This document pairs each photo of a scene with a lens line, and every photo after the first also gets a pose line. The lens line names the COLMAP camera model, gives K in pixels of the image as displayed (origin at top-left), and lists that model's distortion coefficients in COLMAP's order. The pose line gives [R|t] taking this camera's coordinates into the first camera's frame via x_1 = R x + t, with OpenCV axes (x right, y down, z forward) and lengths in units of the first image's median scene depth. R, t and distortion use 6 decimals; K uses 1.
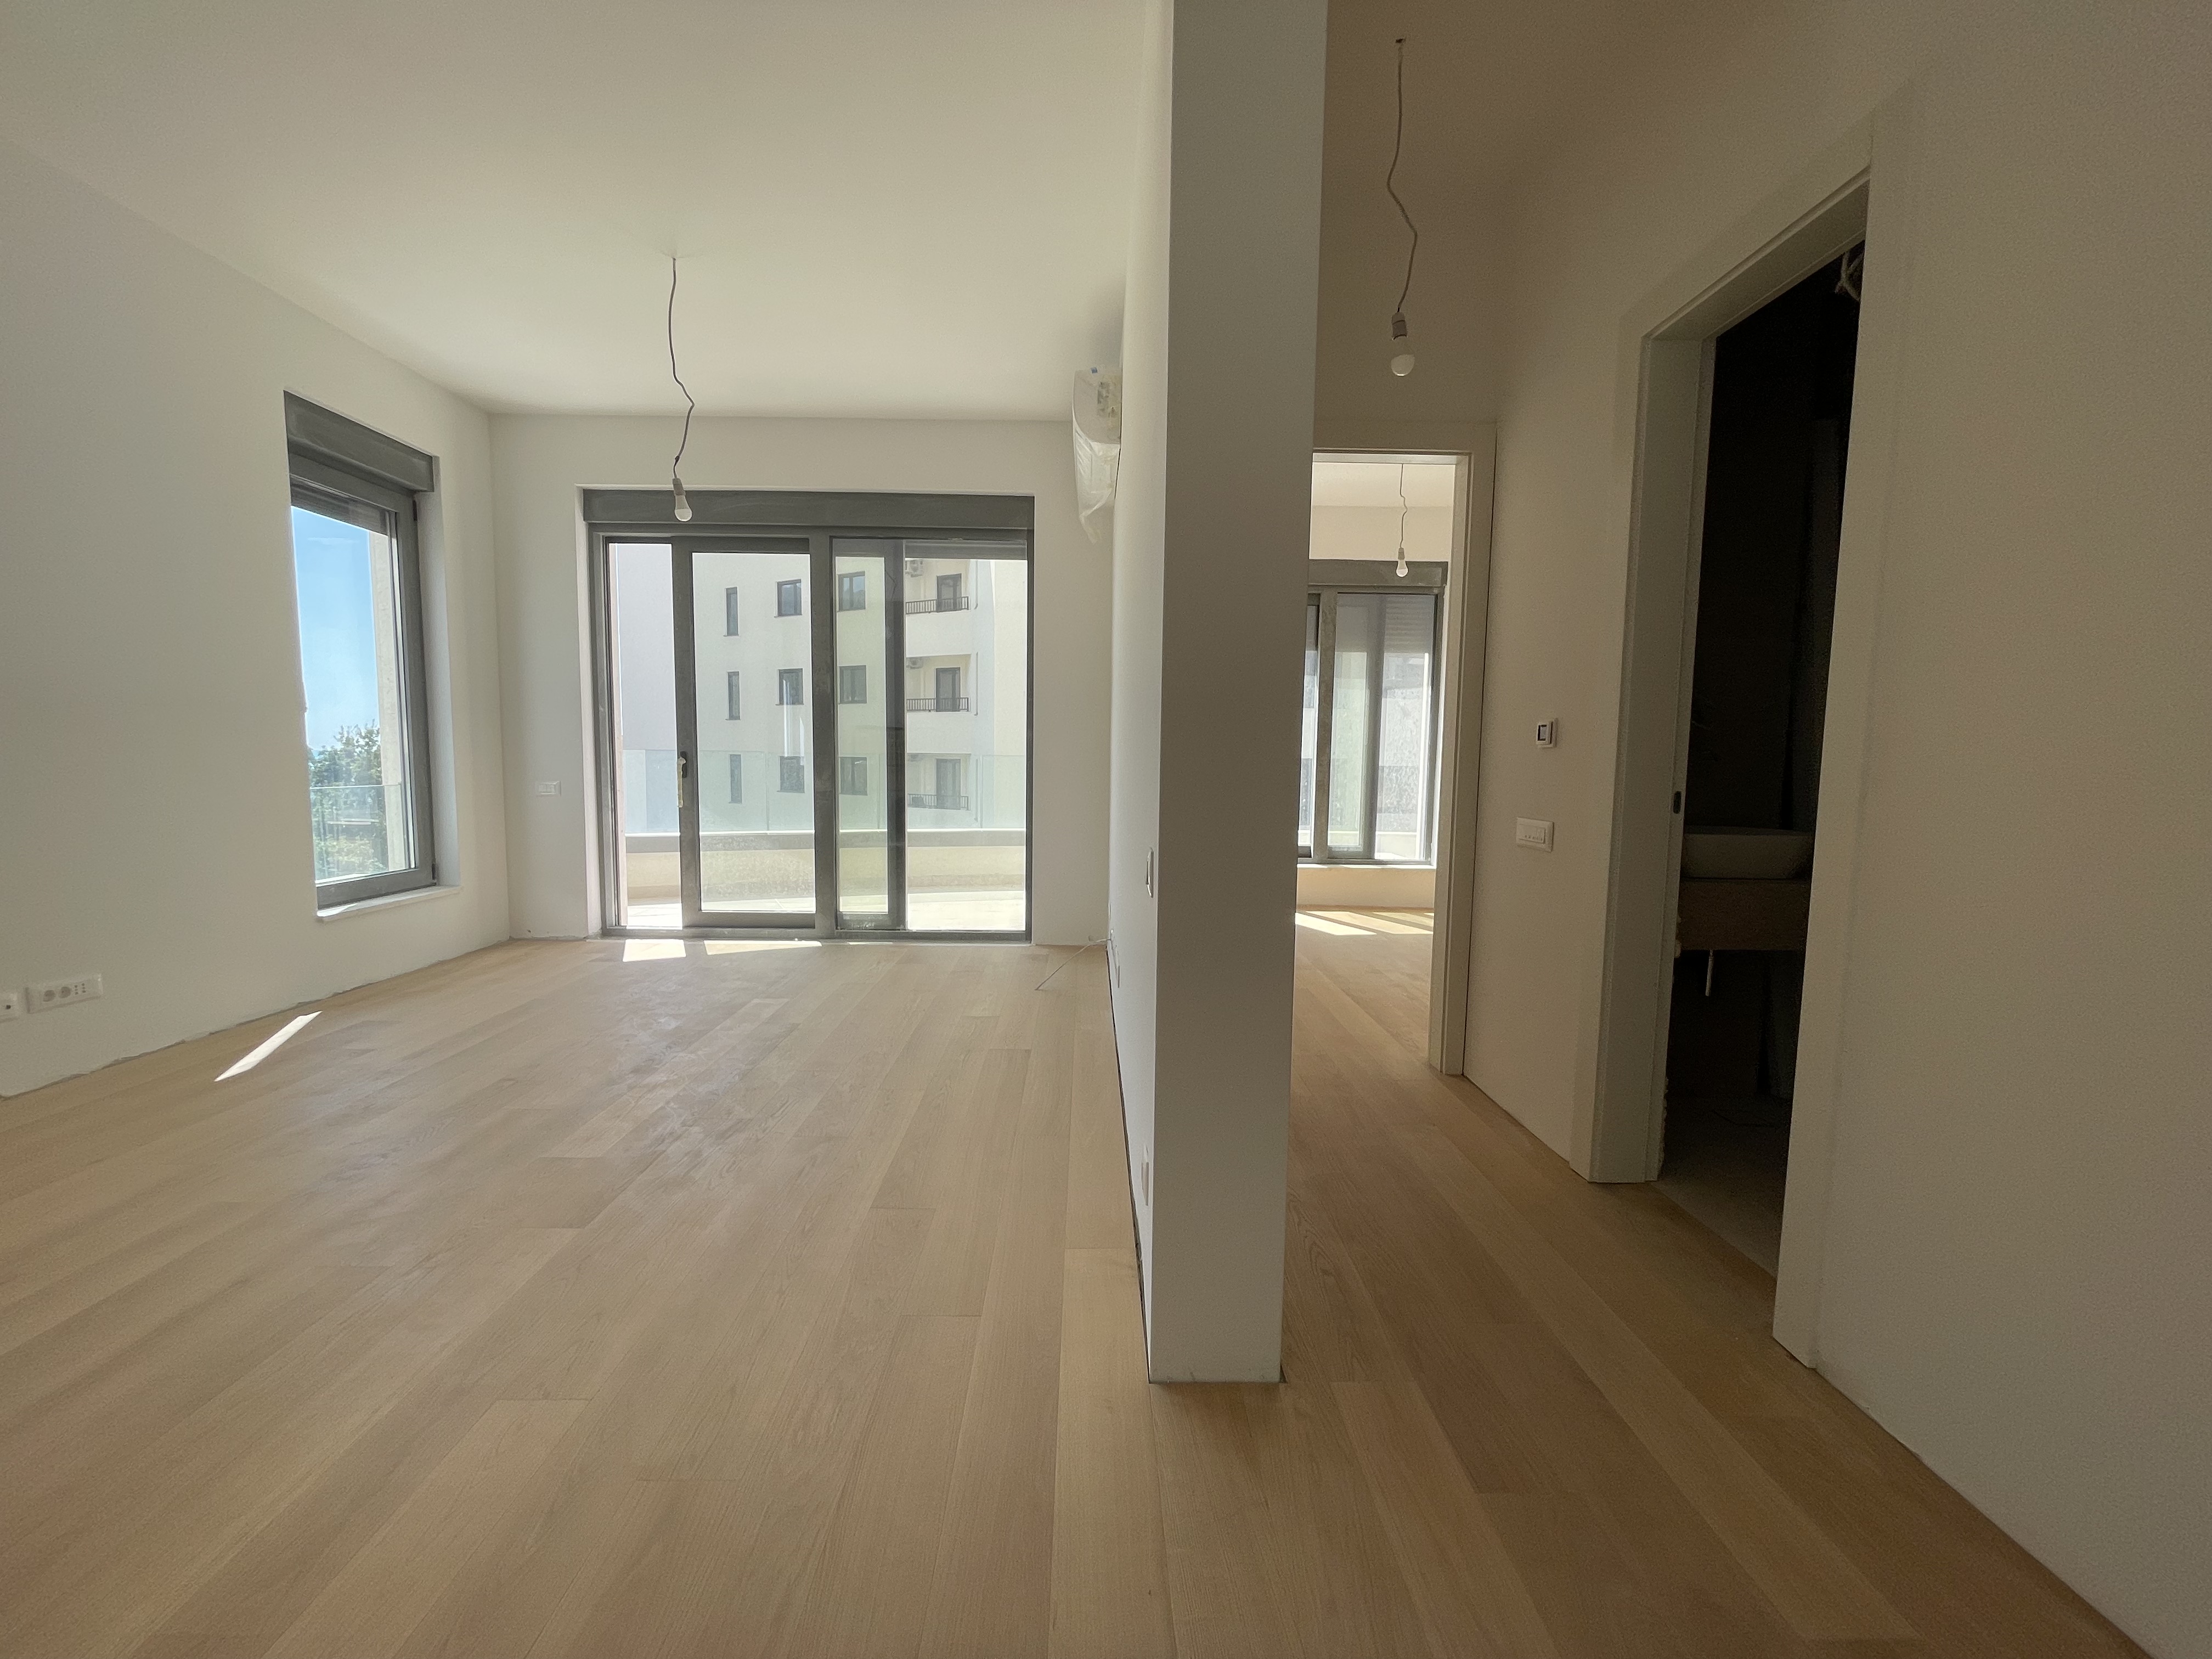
lens RADIAL K [[890.5, 0, 1099.1], [0, 890.5, 833.7], [0, 0, 1]] dist [-0.002438, 0.000051]
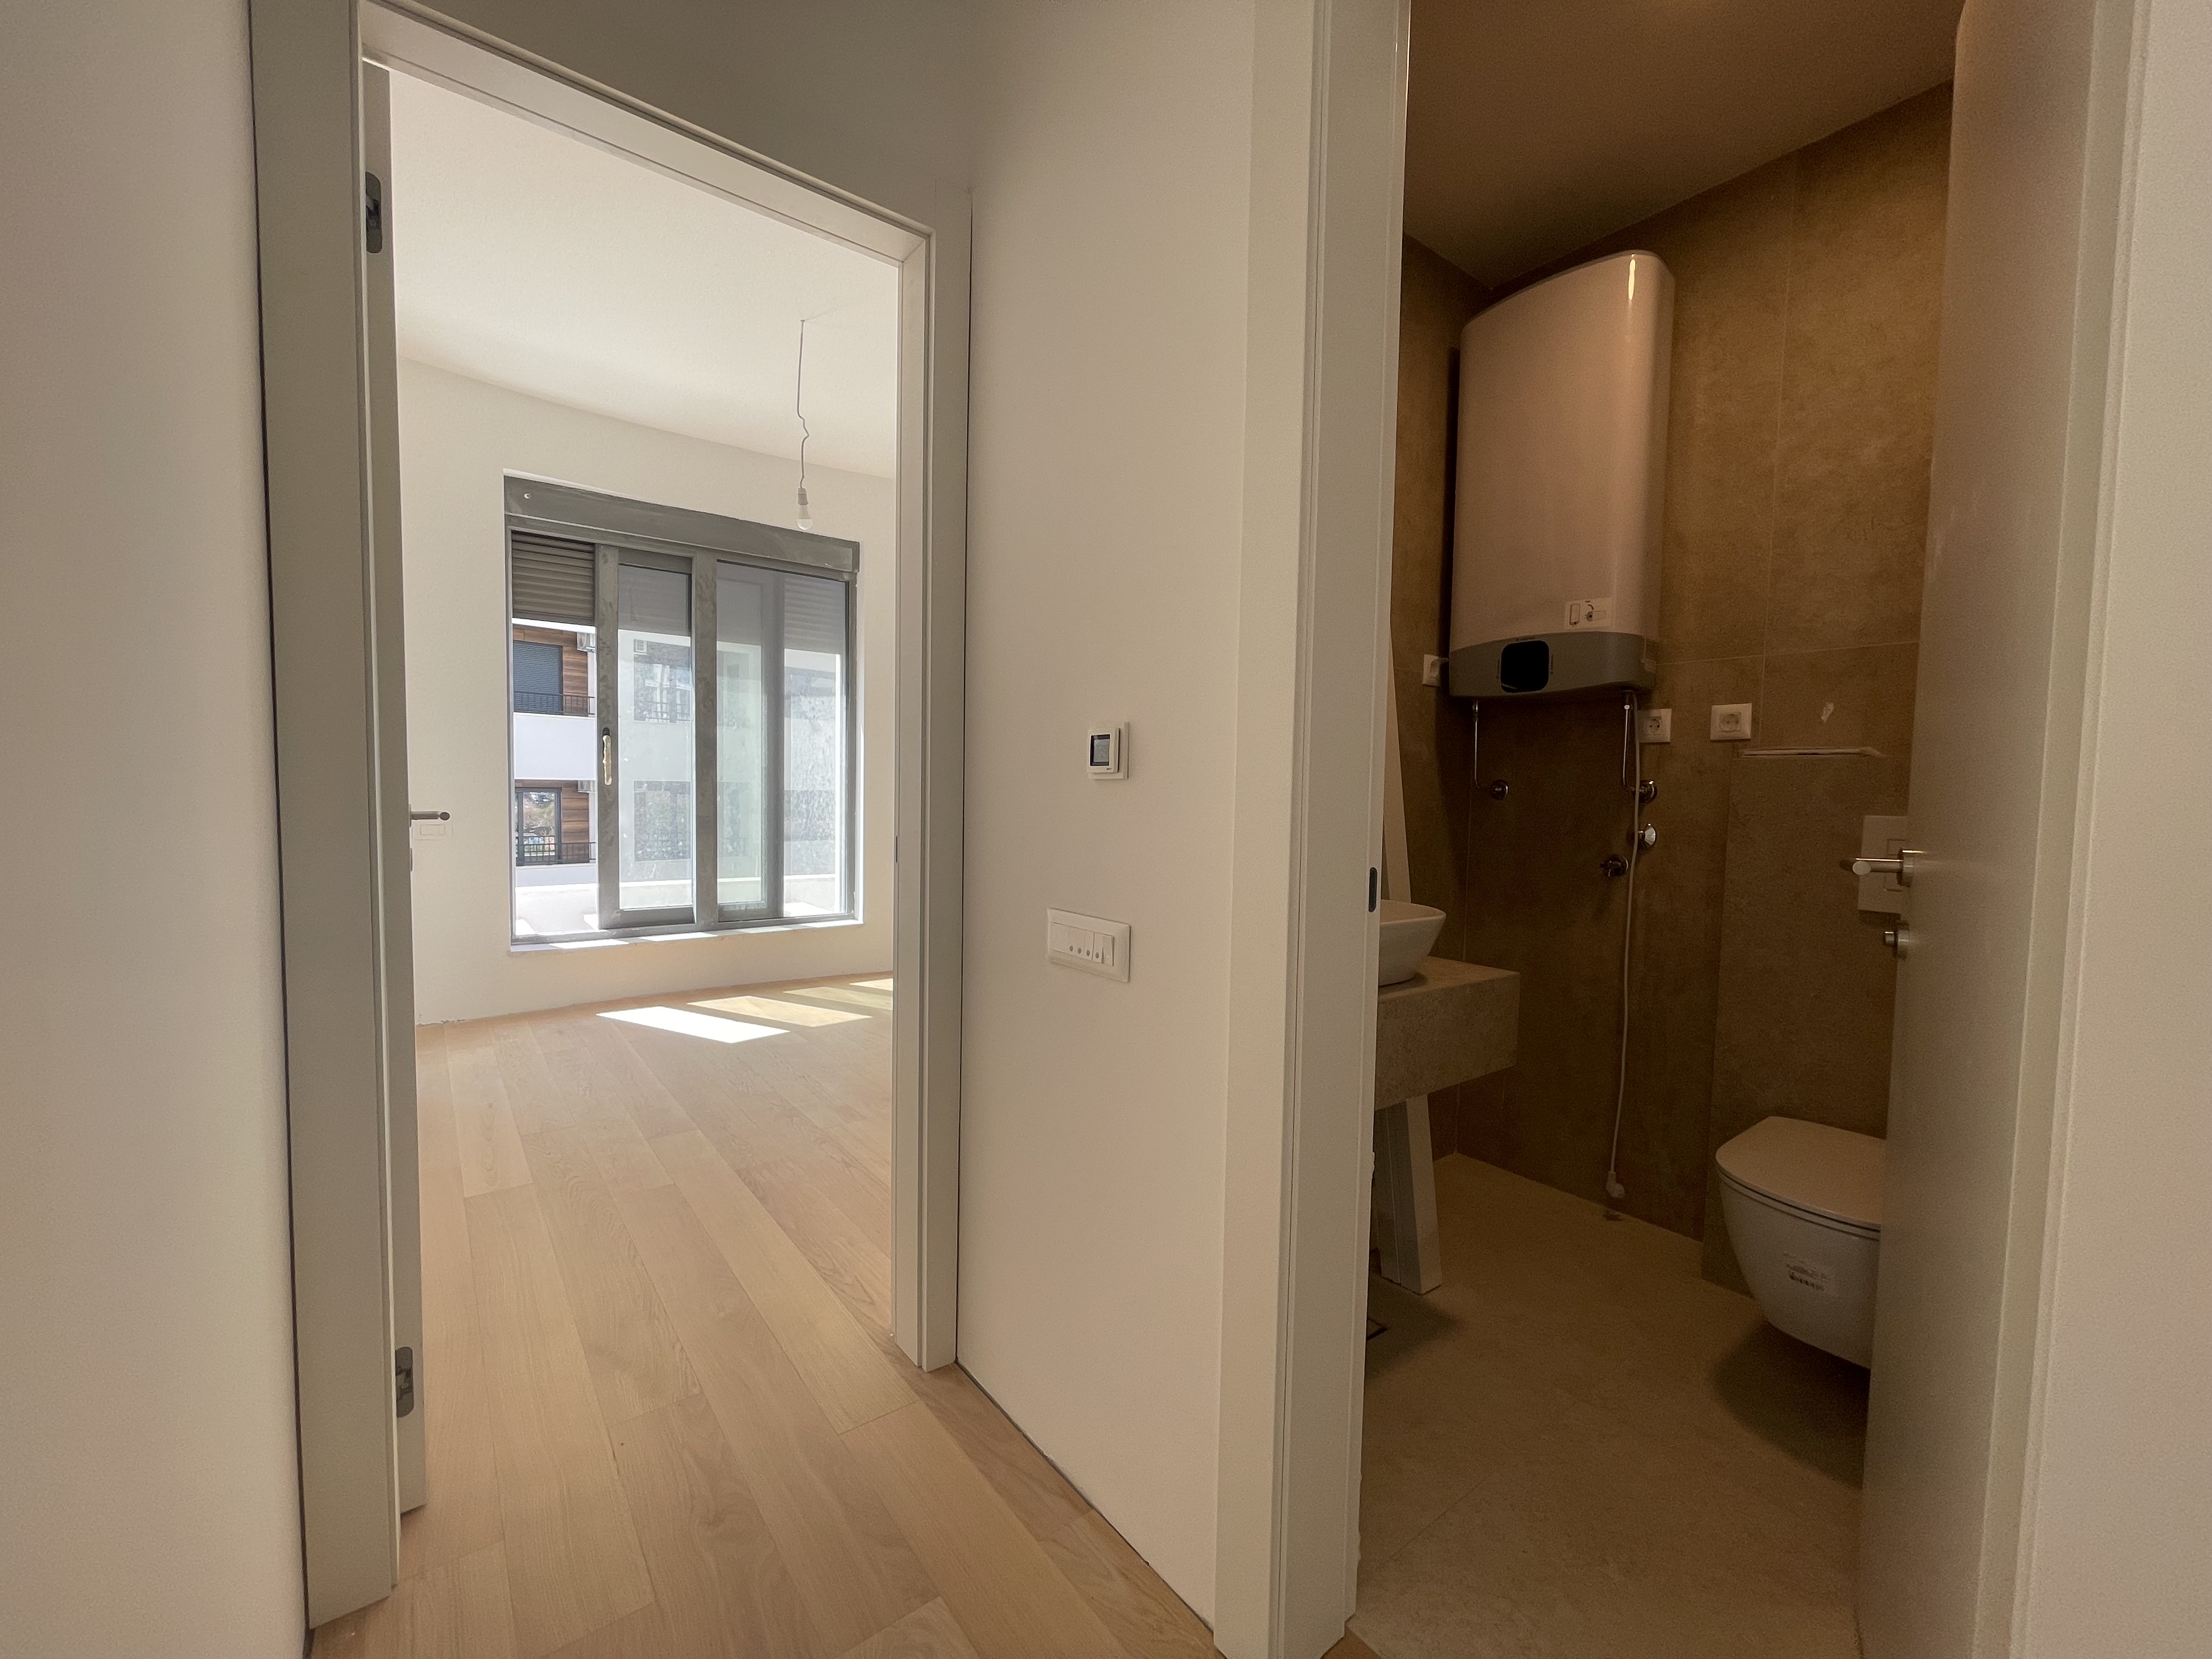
lens RADIAL K [[895.5, 0, 1097.6], [0, 895.5, 833.3], [0, 0, 1]] dist [-0.005287, 0.000602]
pose [[0.803182, -0.030226, 0.594966, 0.096287], [0.045696, 0.998895, -0.010942, -0.029847], [-0.593978, 0.035976, 0.803676, 0.295938]]
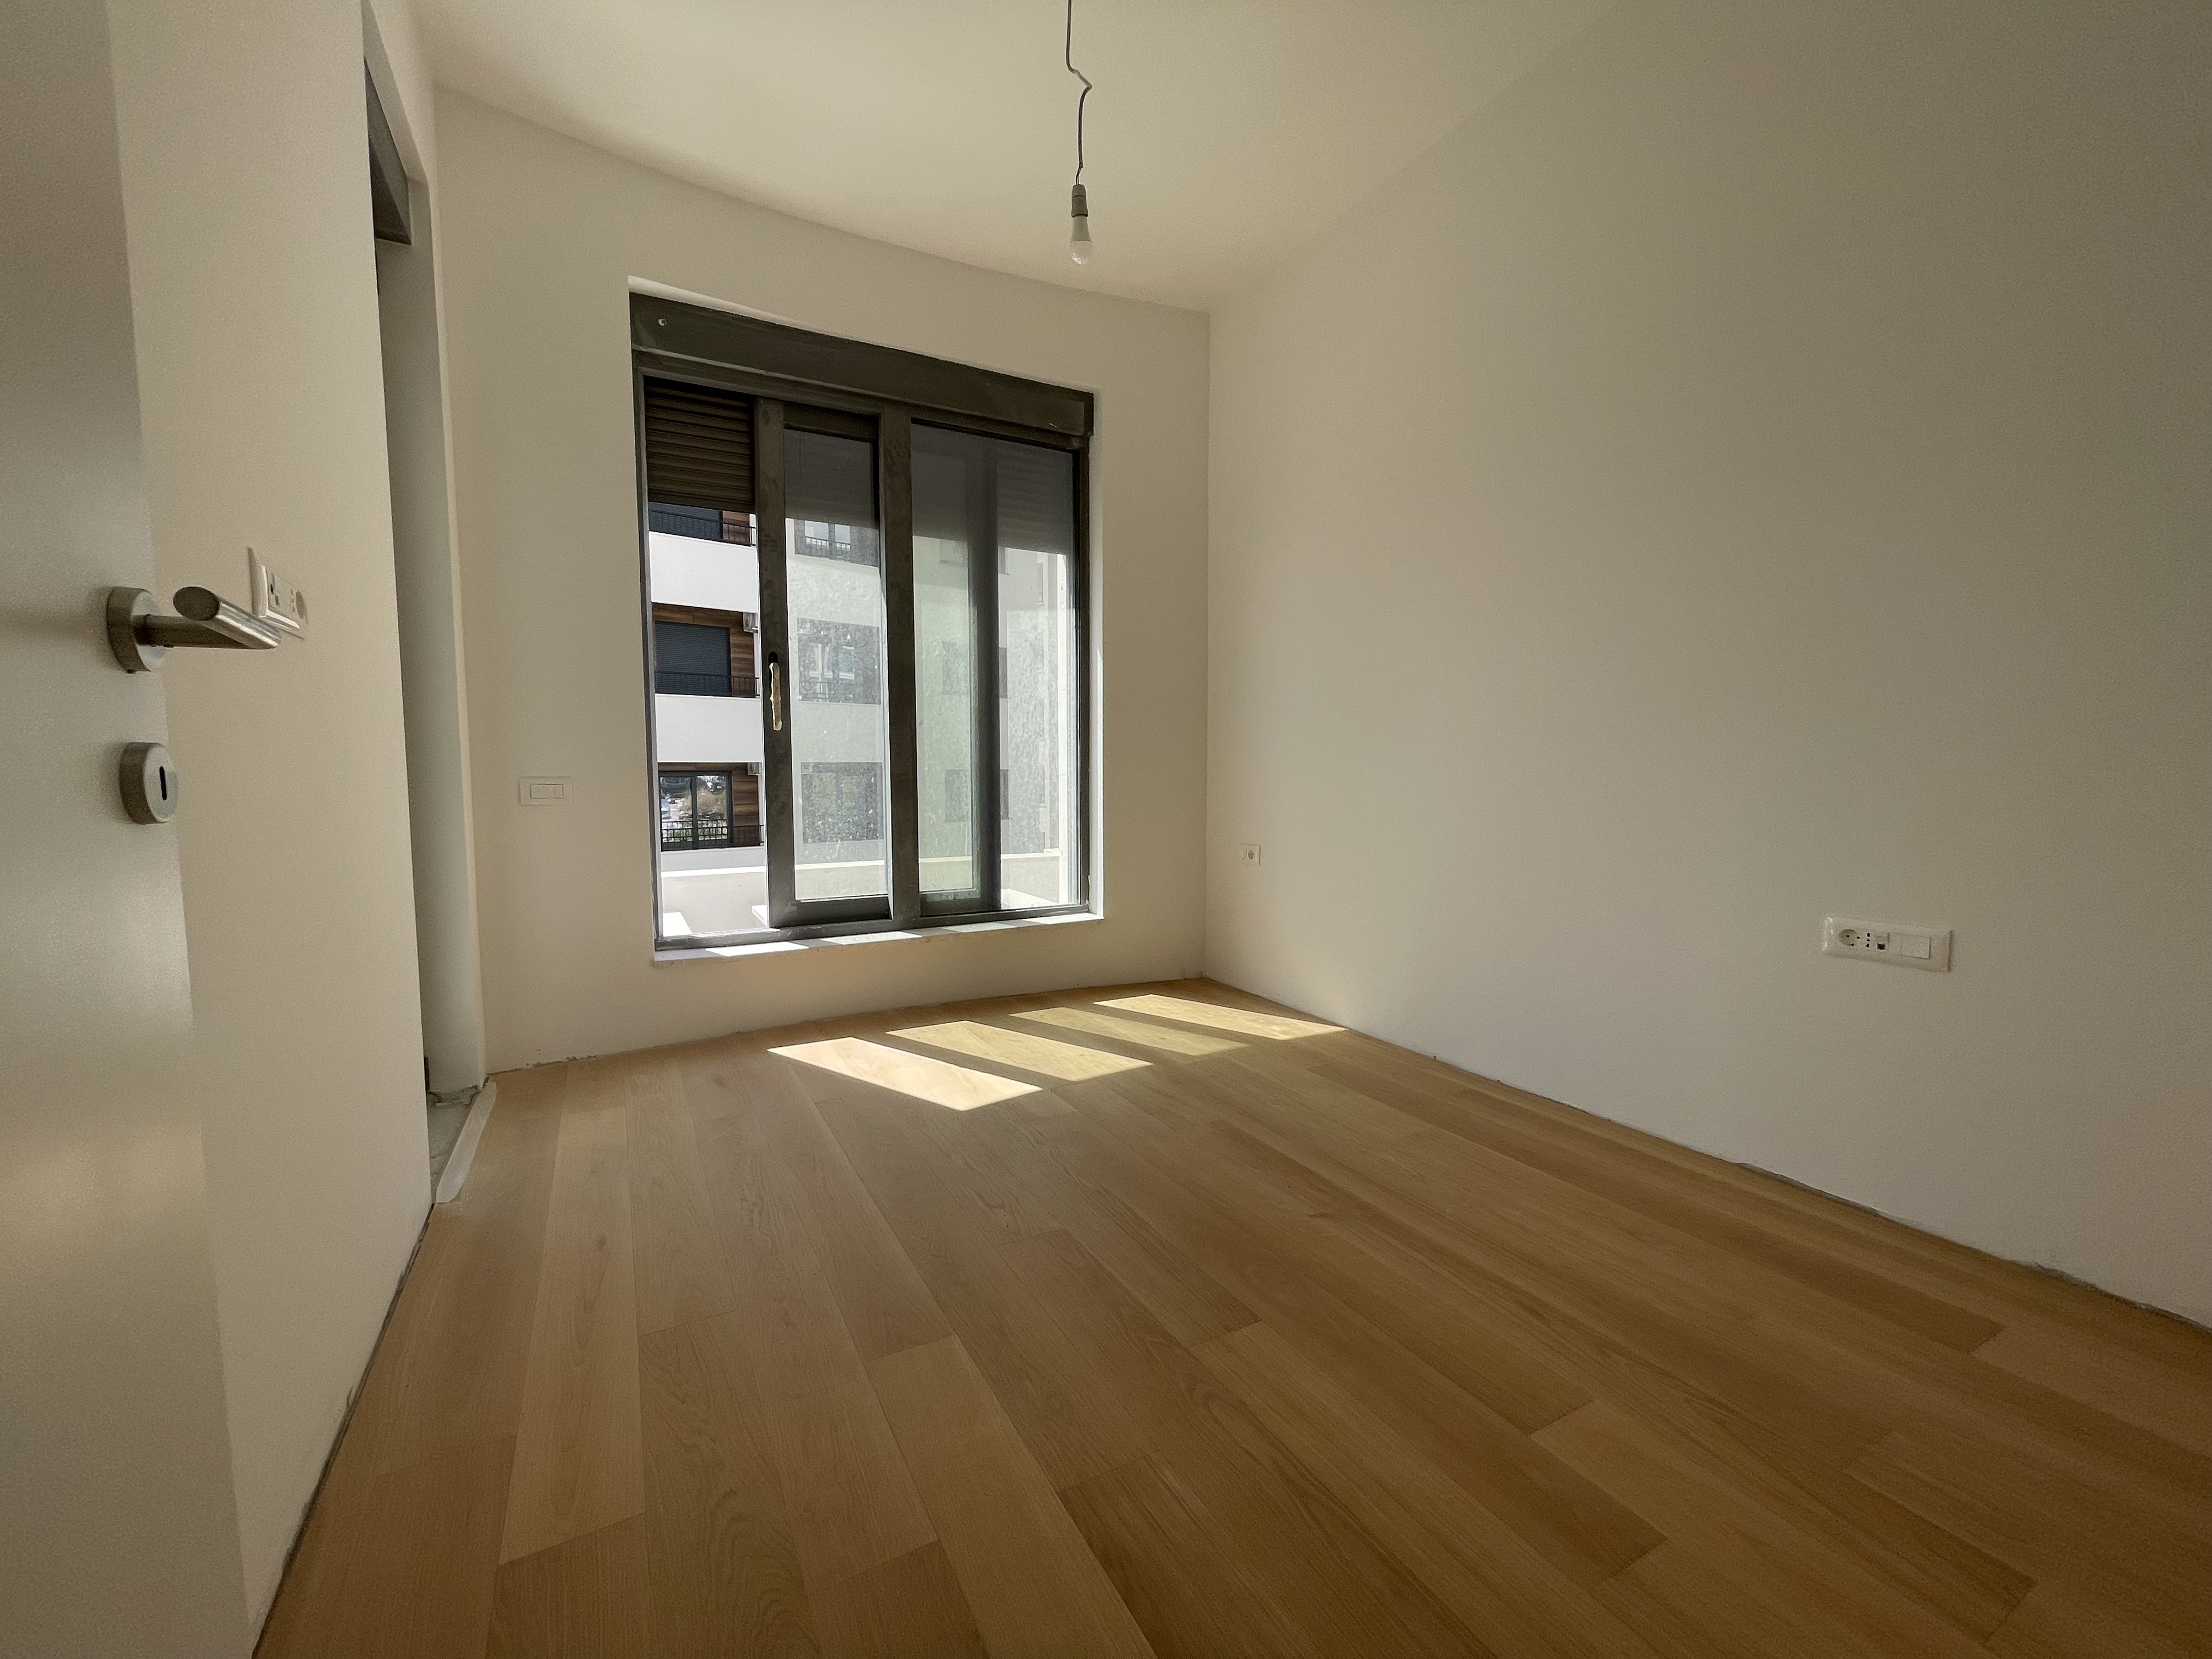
lens RADIAL K [[890.5, 0, 1099.1], [0, 890.5, 833.7], [0, 0, 1]] dist [-0.002438, 0.000051]
pose [[0.883962, -0.051585, 0.464705, 0.139329], [0.057285, 0.998356, 0.001856, -0.022805], [-0.464037, 0.024980, 0.885464, 0.625292]]
